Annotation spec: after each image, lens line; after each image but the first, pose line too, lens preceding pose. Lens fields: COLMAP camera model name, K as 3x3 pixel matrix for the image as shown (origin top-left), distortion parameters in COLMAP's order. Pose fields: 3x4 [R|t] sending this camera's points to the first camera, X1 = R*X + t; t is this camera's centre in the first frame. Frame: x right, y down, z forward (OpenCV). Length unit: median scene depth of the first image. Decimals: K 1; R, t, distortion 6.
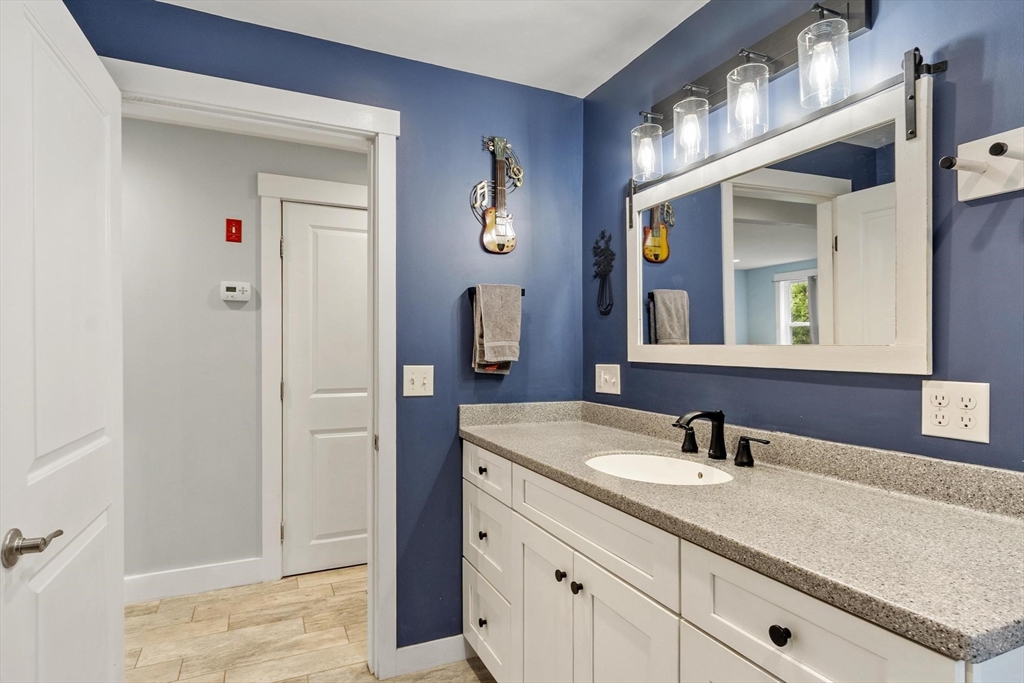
lens RADIAL K [[526.5, 0, 509.6], [0, 526.5, 349.2], [0, 0, 1]] dist [0.002634, -0.000531]
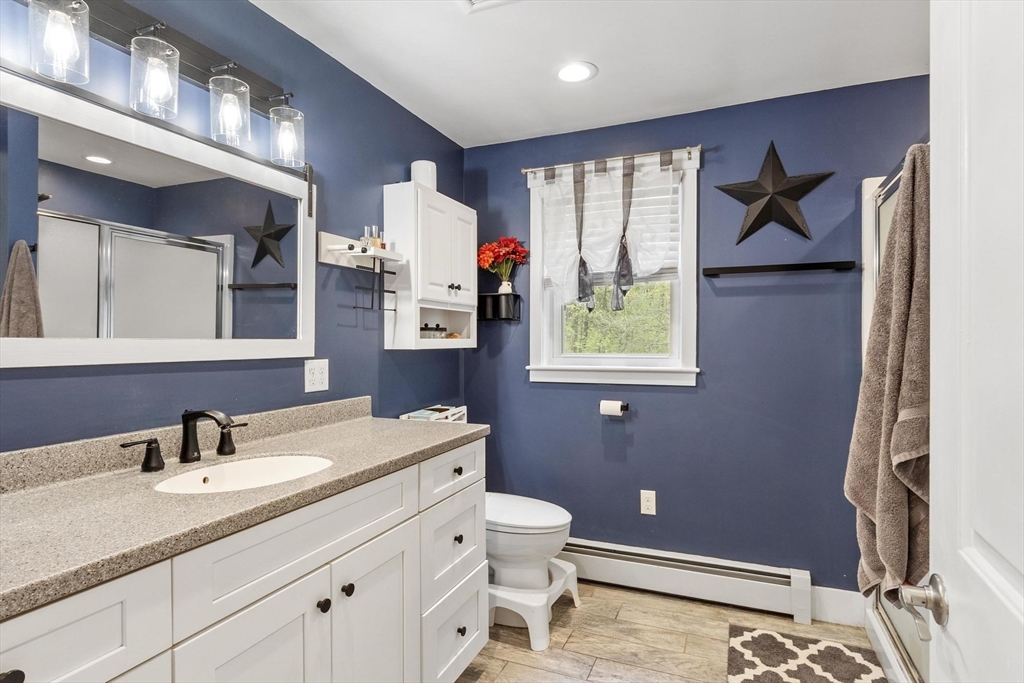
lens RADIAL K [[526.5, 0, 512.8], [0, 526.5, 335.9], [0, 0, 1]] dist [0.002634, -0.000531]
pose [[-0.658763, 0.002179, 0.752348, -0.844922], [-0.000674, 0.999994, -0.003486, -0.013455], [-0.752350, -0.002804, -0.658757, 1.474485]]
